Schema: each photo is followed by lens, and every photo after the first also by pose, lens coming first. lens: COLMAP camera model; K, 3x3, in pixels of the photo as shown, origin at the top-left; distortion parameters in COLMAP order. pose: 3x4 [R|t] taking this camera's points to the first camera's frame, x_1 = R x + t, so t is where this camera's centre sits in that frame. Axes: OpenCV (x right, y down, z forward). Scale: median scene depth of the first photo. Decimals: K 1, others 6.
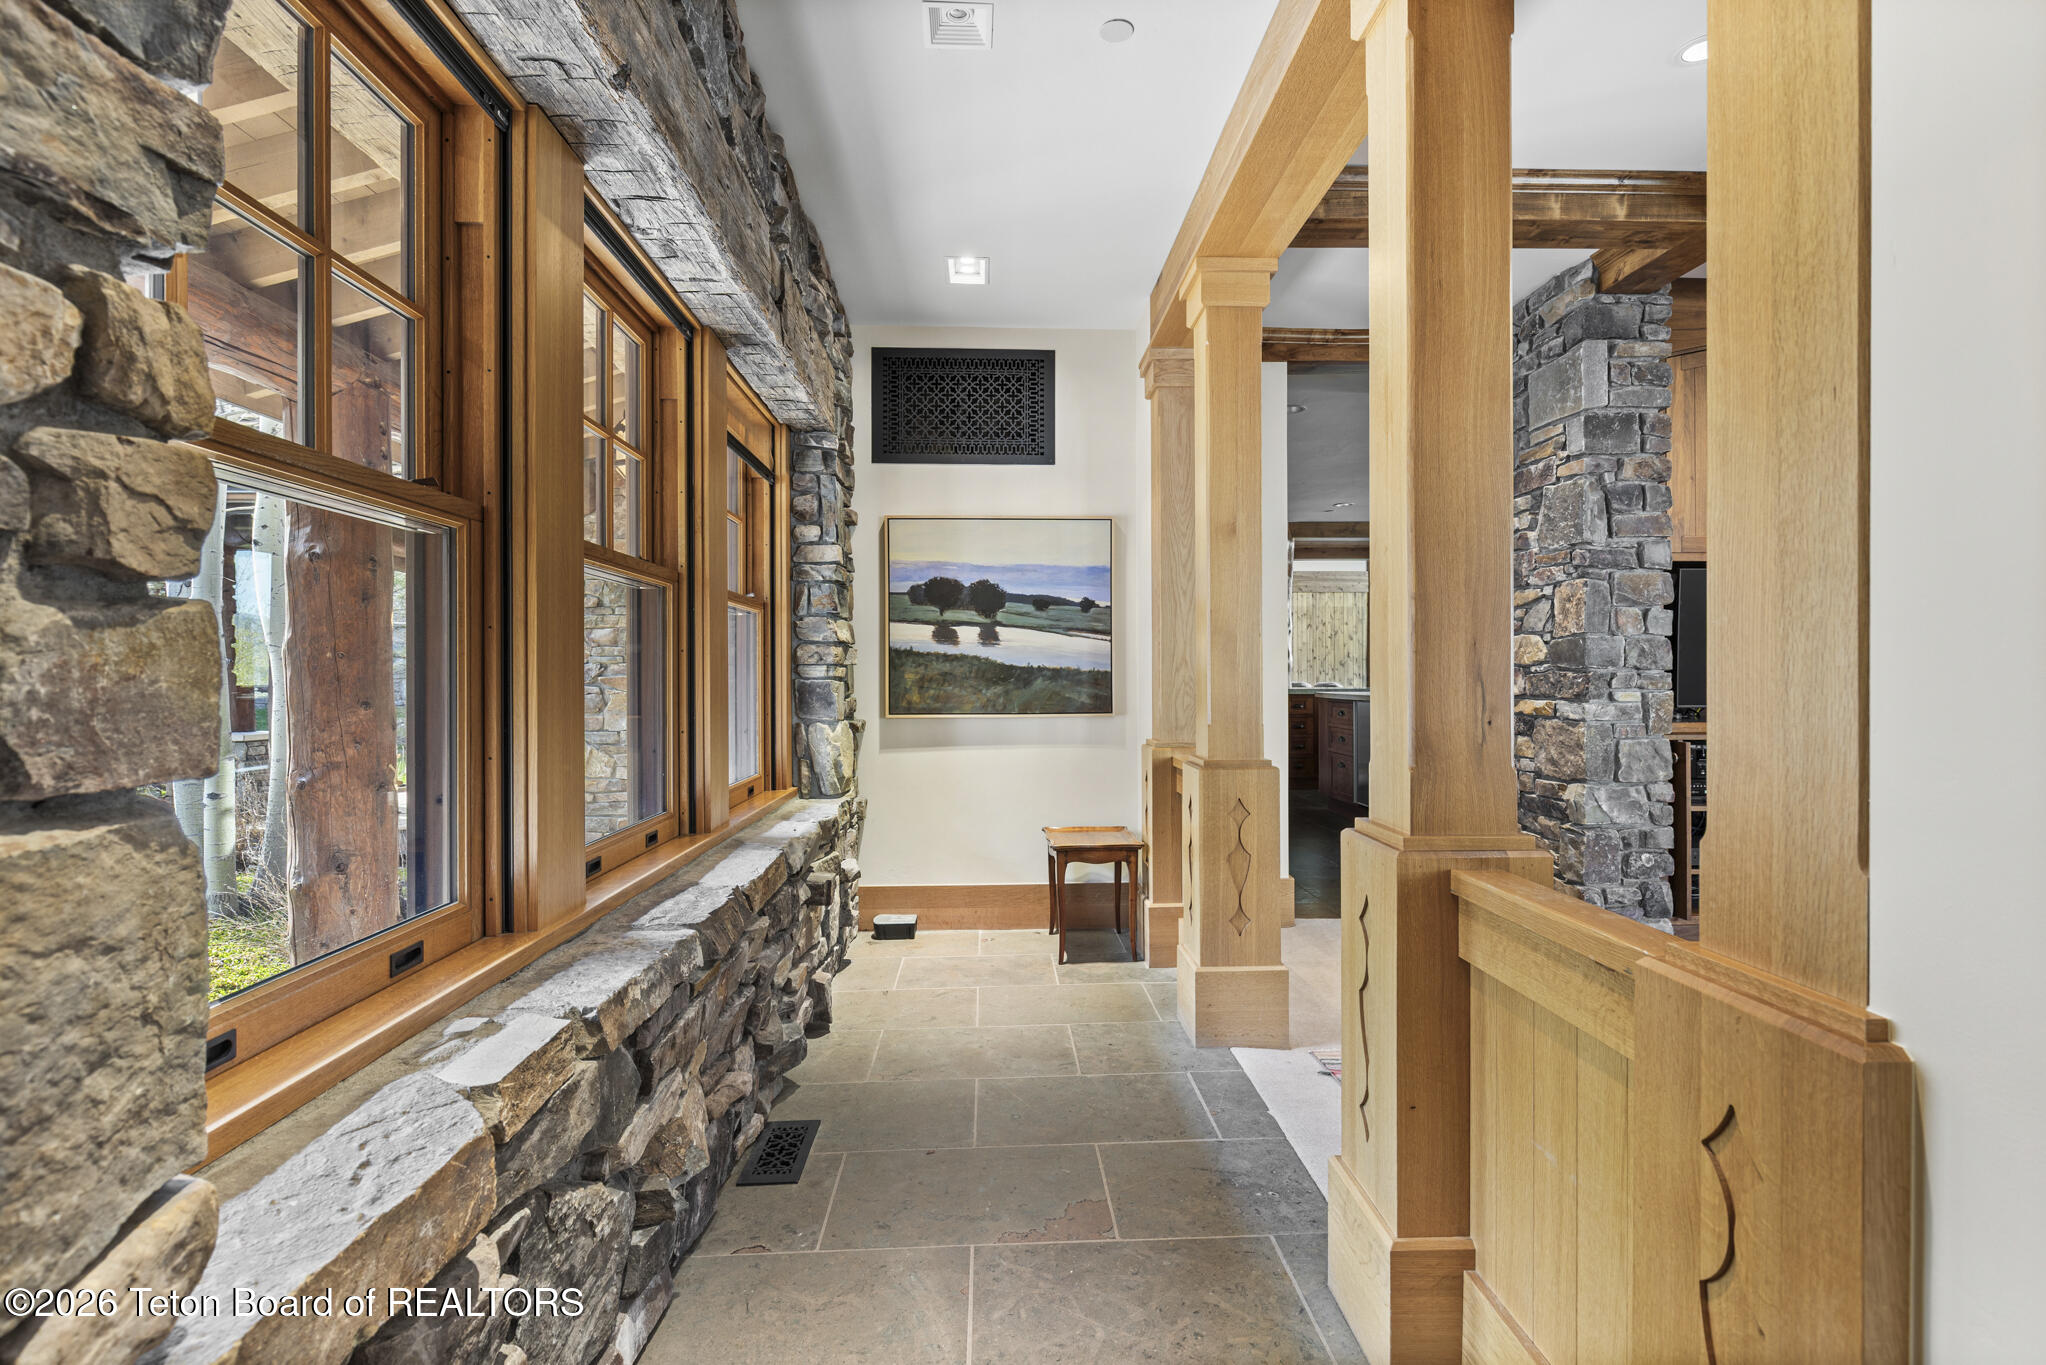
lens RADIAL K [[978.5, 0, 1034.5], [0, 978.5, 681.5], [0, 0, 1]] dist [-0.000546, -0.000780]
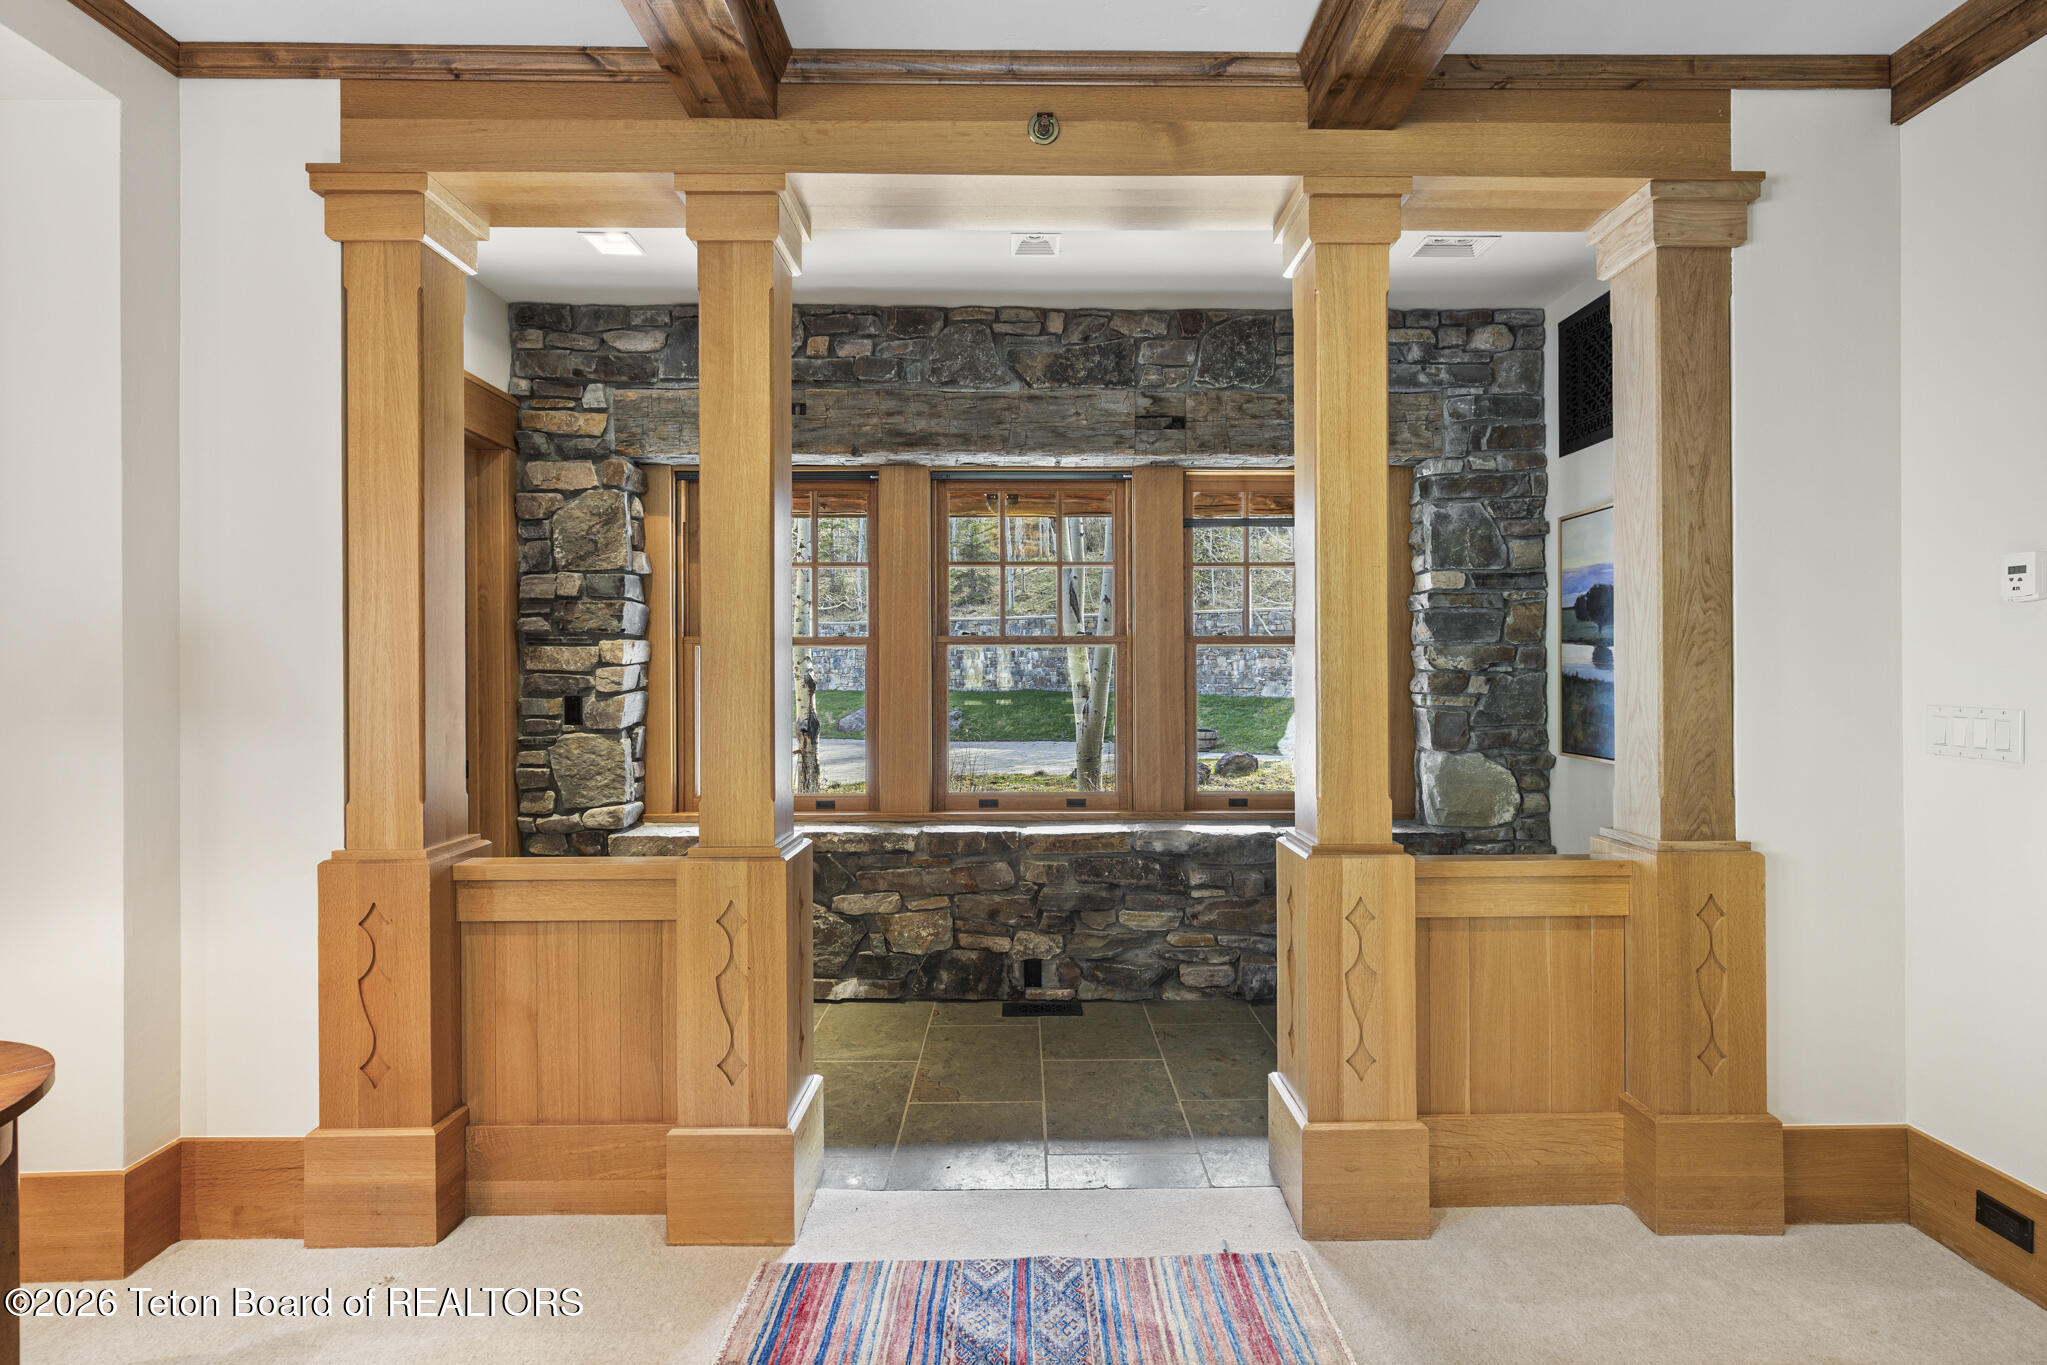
lens RADIAL K [[923.5, 0, 1029.9], [0, 923.5, 673.4], [0, 0, 1]] dist [-0.000041, -0.000132]
pose [[-0.048037, 0.009115, -0.998804, 0.673380], [-0.000452, 0.999958, 0.009147, -0.041264], [0.998845, 0.000891, -0.048031, 0.576895]]
